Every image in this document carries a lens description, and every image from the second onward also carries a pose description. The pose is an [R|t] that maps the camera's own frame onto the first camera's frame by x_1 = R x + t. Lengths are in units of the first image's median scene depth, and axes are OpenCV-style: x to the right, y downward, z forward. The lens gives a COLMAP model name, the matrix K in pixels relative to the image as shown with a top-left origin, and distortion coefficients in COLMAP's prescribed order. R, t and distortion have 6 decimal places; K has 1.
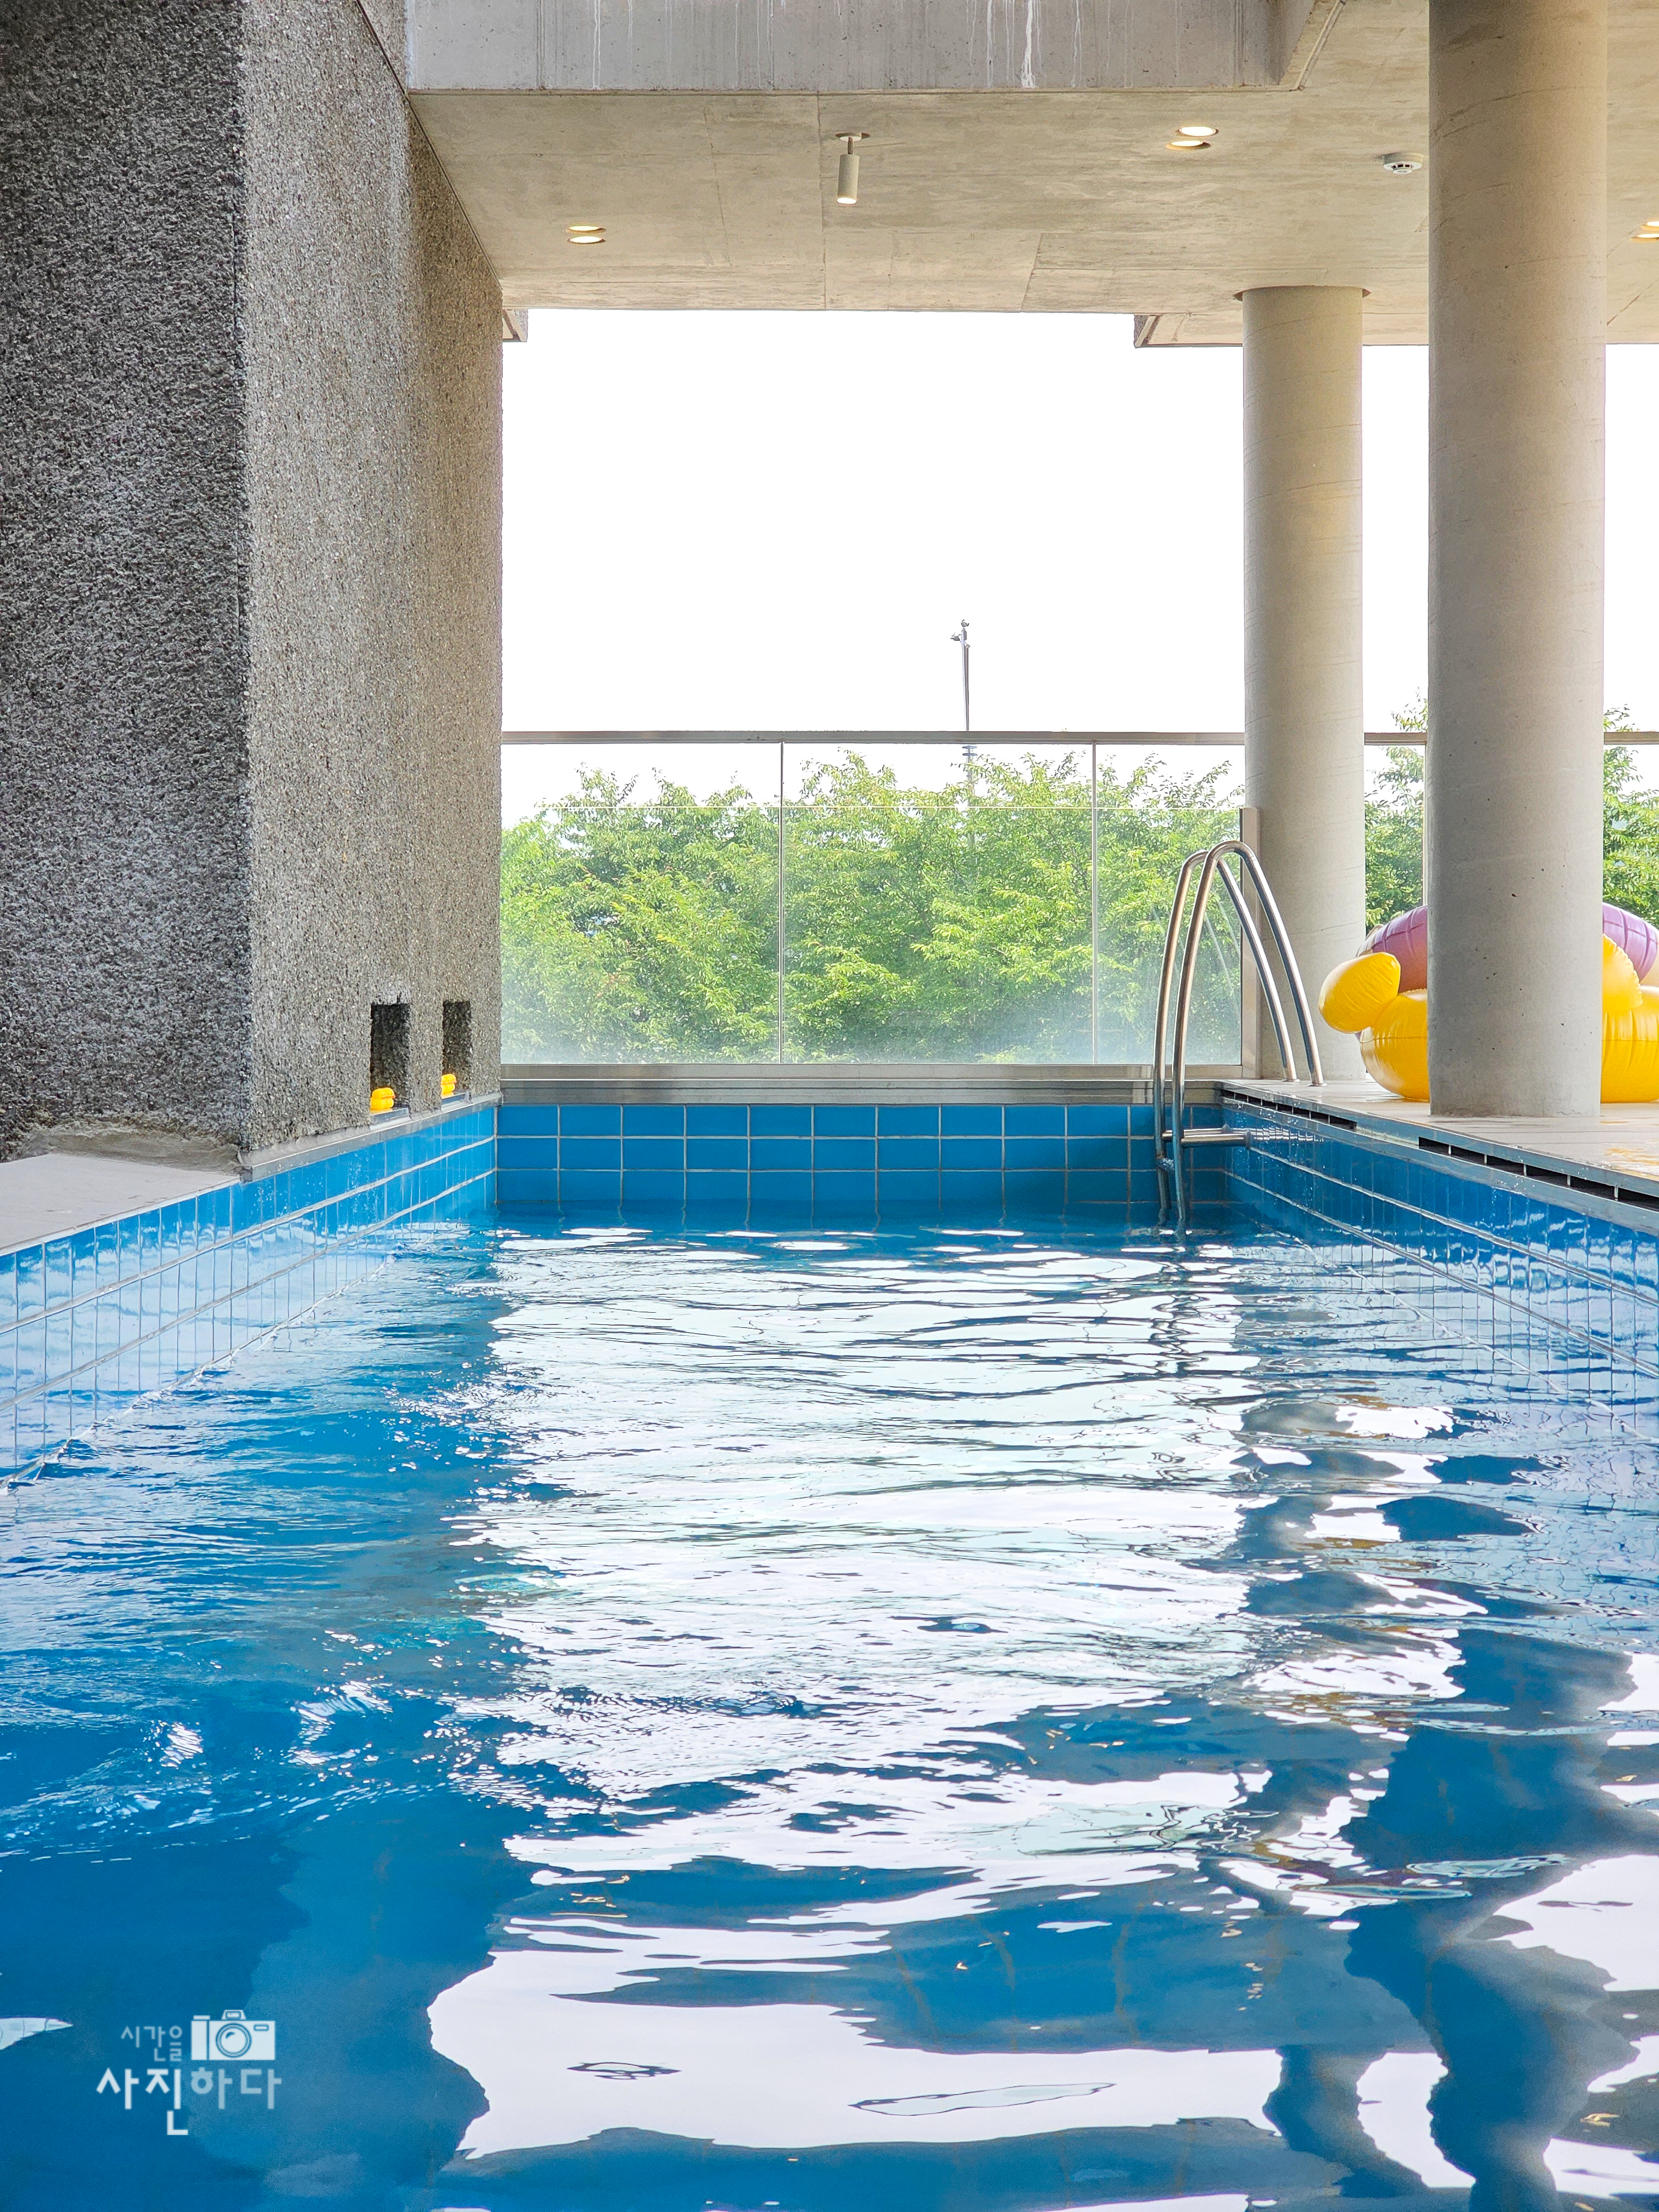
lens RADIAL K [[4446.9, 0, 829.5], [0, 4446.9, 1106.0], [0, 0, 1]] dist [-0.543496, 3.165622]
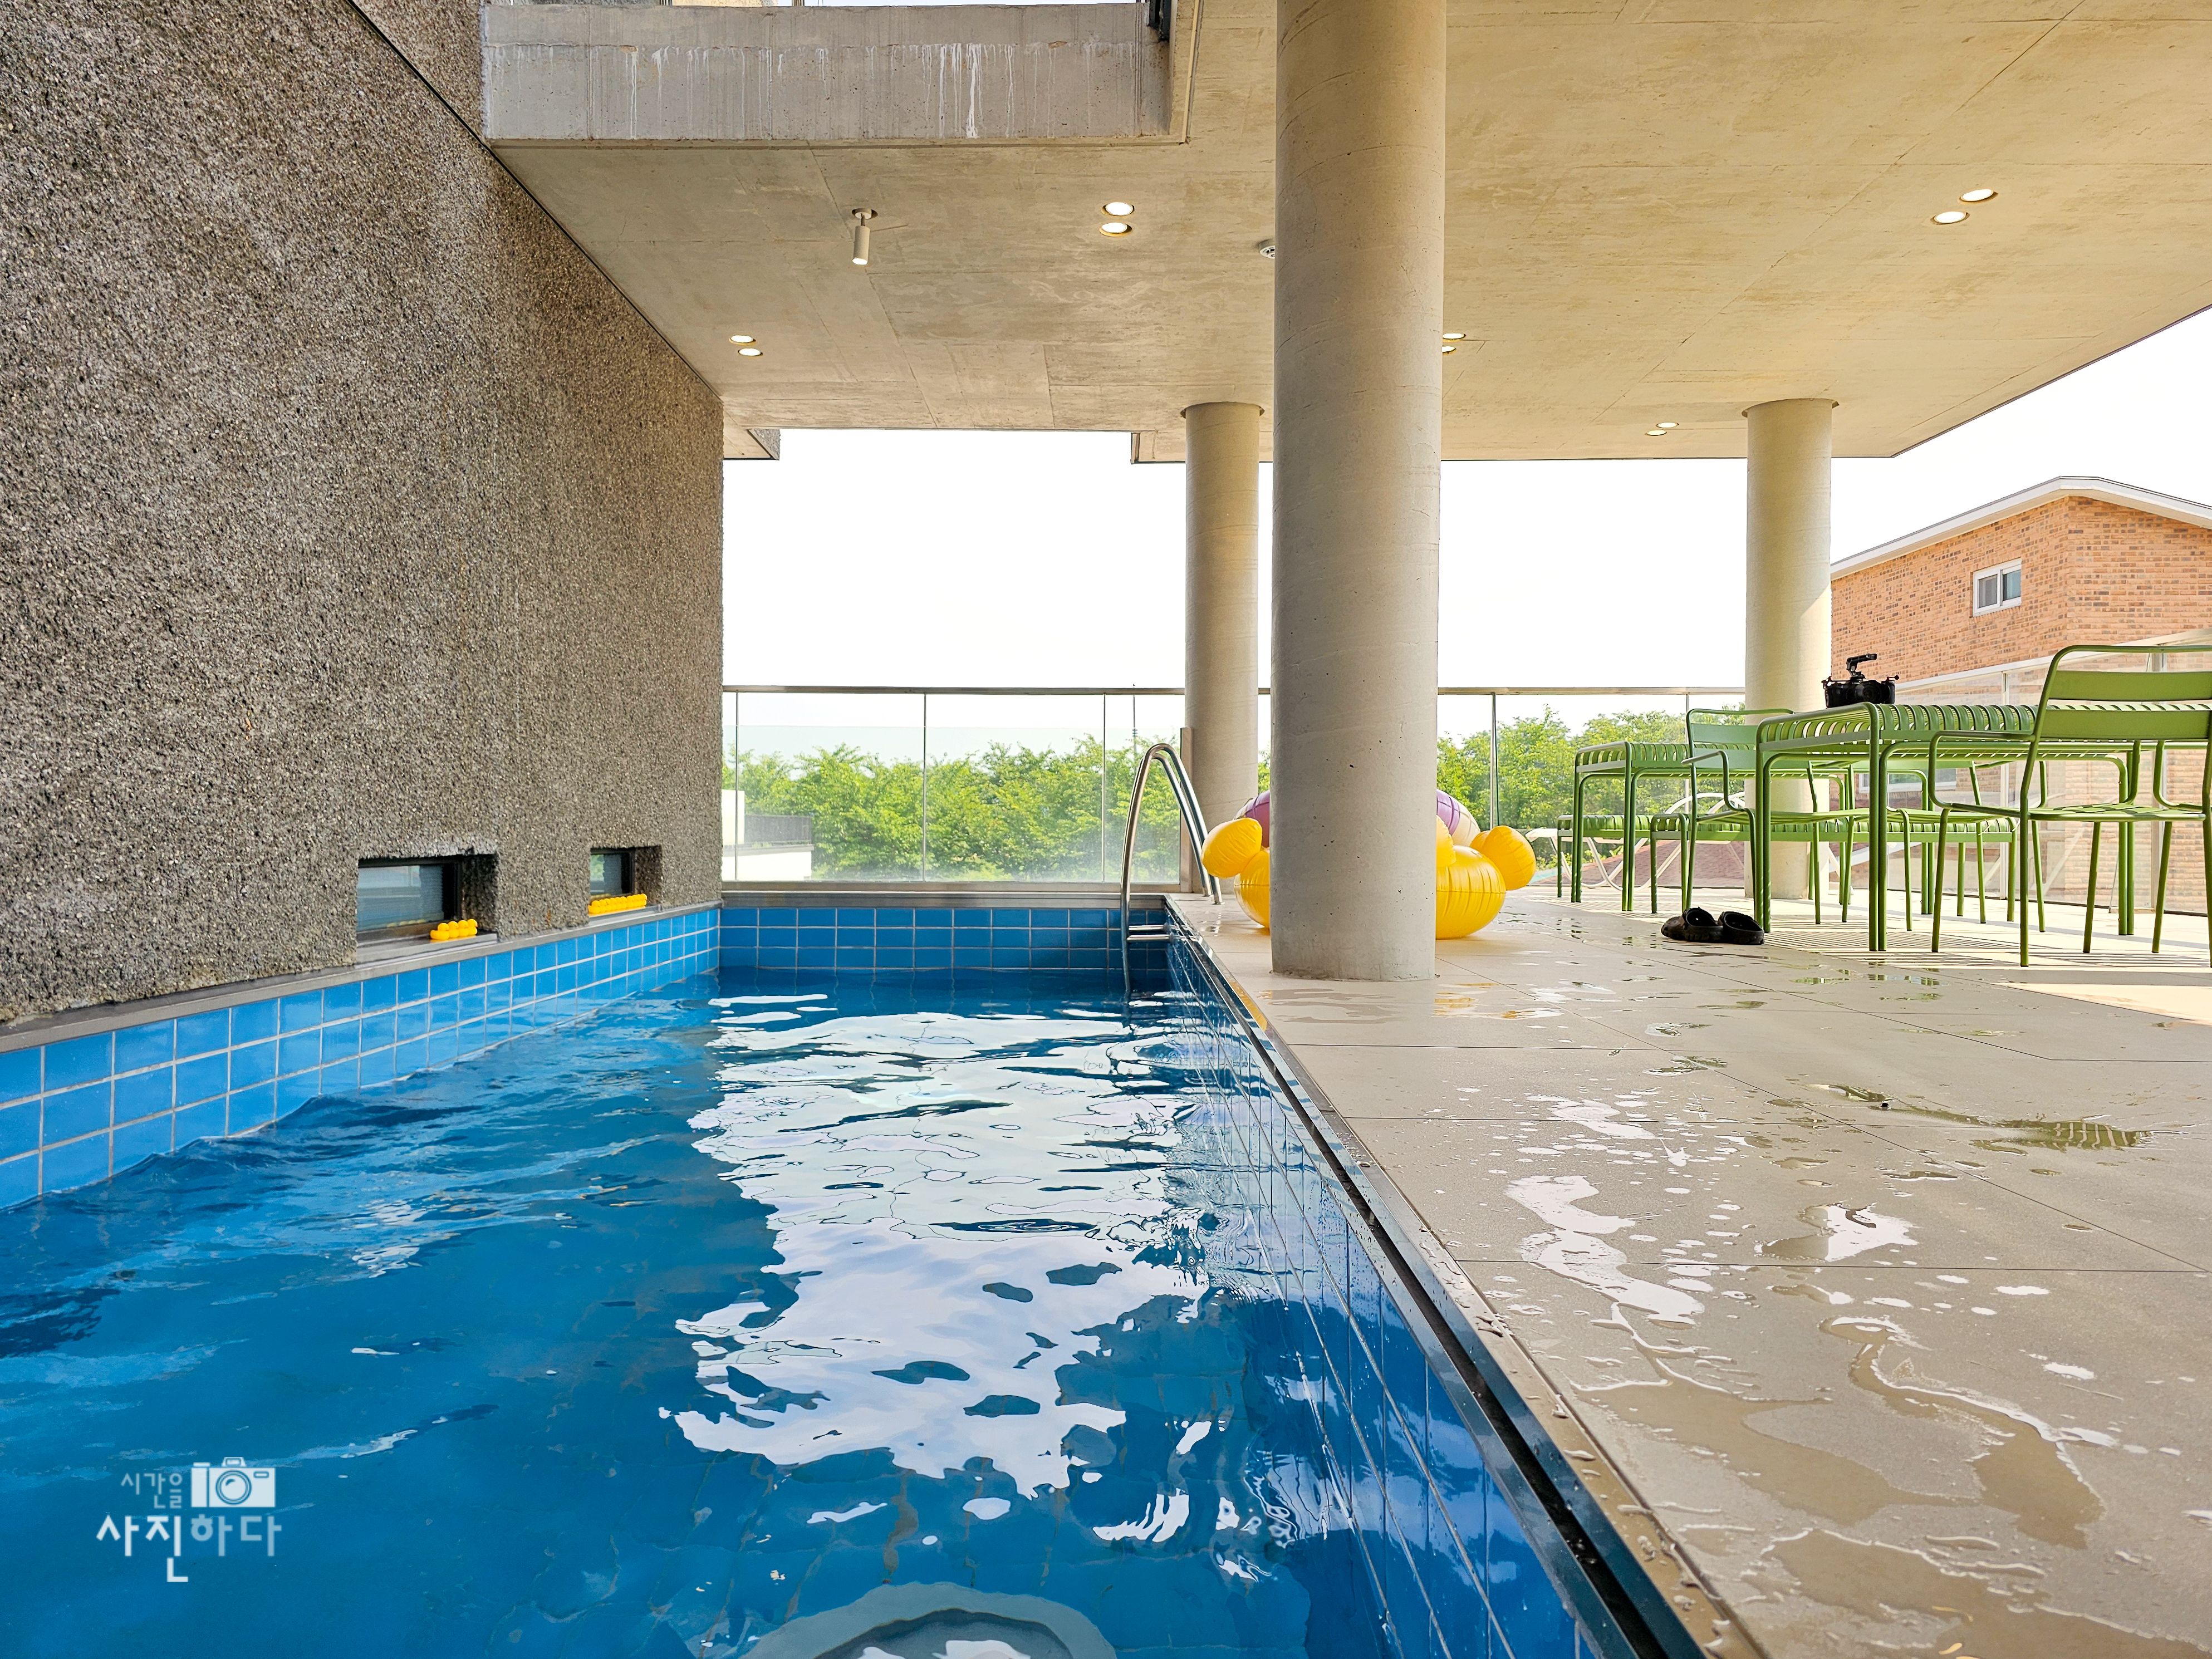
lens RADIAL K [[1479.1, 0, 1106.0], [0, 1479.1, 829.5], [0, 0, 1]] dist [-0.070336, 0.001039]
pose [[0.999953, 0.005563, -0.007940, 0.078454], [-0.005744, 0.999721, -0.022890, -0.019102], [0.007811, 0.022934, 0.999706, 0.508406]]
